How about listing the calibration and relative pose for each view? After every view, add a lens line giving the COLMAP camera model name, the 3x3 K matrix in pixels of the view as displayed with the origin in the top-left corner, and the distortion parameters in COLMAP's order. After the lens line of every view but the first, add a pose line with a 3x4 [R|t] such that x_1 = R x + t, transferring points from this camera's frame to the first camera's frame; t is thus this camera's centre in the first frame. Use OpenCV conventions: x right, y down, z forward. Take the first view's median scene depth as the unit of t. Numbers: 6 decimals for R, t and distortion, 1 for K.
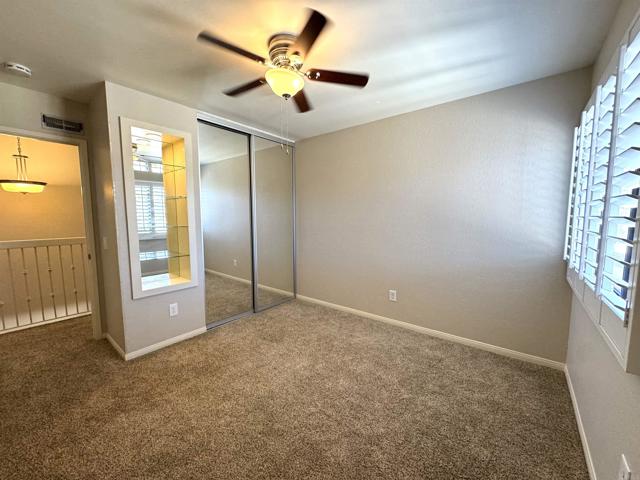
lens RADIAL K [[257.9, 0, 320.0], [0, 257.9, 240.0], [0, 0, 1]] dist [0.000070, 0.000167]
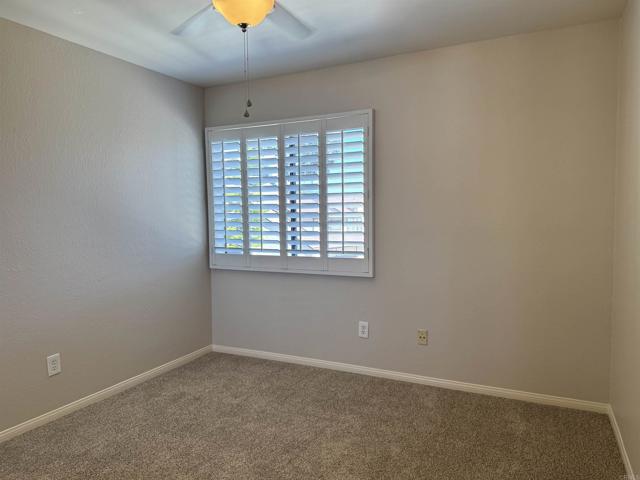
lens RADIAL K [[445.2, 0, 320.0], [0, 445.2, 240.0], [0, 0, 1]] dist [0.074831, -0.001897]
pose [[-0.186066, -0.062850, 0.980525, -1.039206], [0.113235, 0.989931, 0.084941, -0.081793], [-0.975990, 0.126835, -0.177076, 0.844430]]
